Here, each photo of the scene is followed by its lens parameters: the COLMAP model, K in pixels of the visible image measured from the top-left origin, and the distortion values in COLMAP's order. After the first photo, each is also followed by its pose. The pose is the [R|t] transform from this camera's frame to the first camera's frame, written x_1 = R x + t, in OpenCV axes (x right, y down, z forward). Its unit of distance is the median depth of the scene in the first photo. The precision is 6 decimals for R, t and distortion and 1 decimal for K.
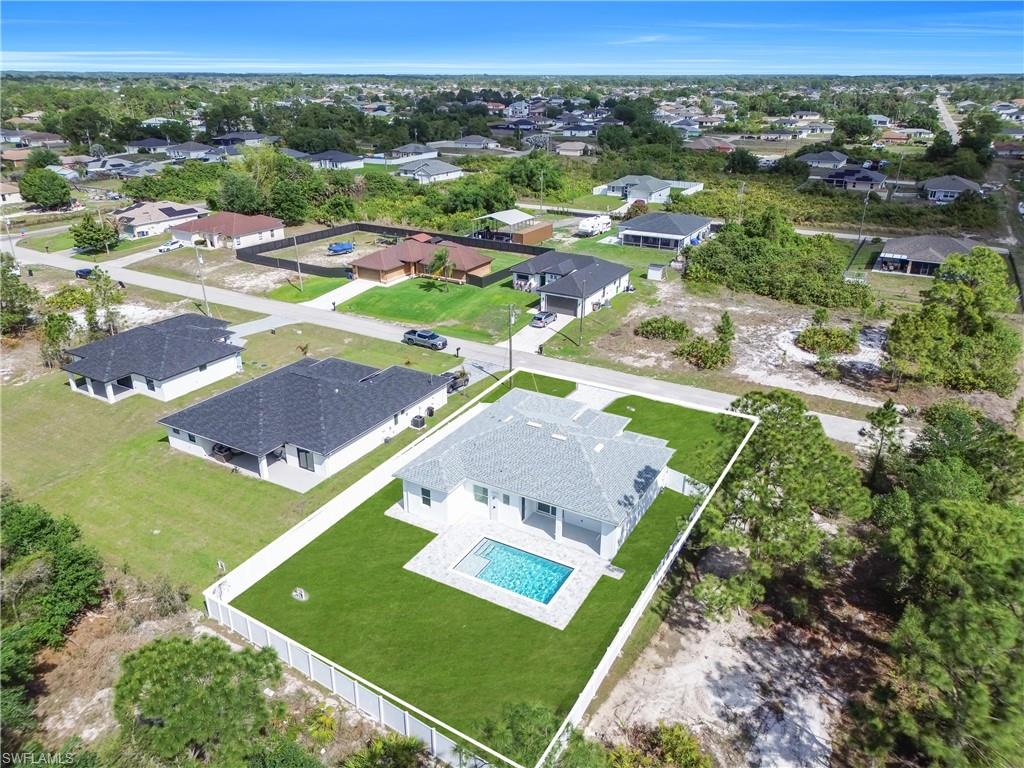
lens RADIAL K [[720.3, 0, 512.0], [0, 720.3, 384.0], [0, 0, 1]] dist [0.025790, -0.005474]
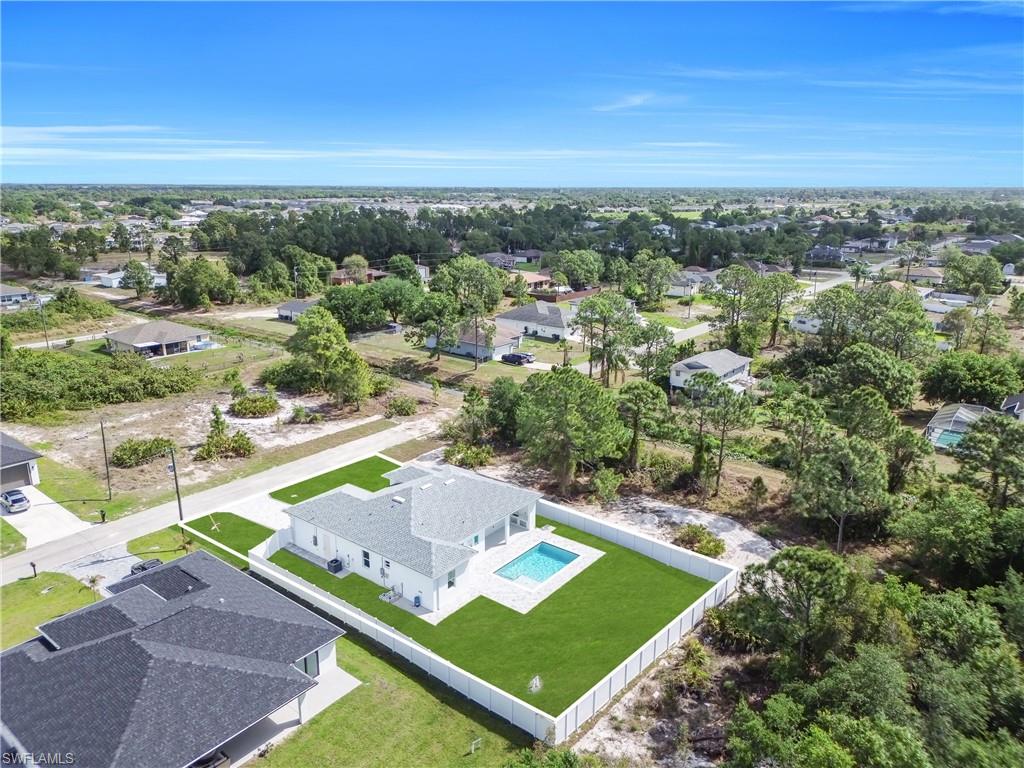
lens RADIAL K [[720.3, 0, 512.0], [0, 720.3, 384.0], [0, 0, 1]] dist [0.025790, -0.005474]
pose [[0.132380, -0.258253, 0.956964, -0.669911], [0.382987, 0.903807, 0.190928, -0.170596], [-0.914219, 0.341230, 0.218554, 0.387113]]
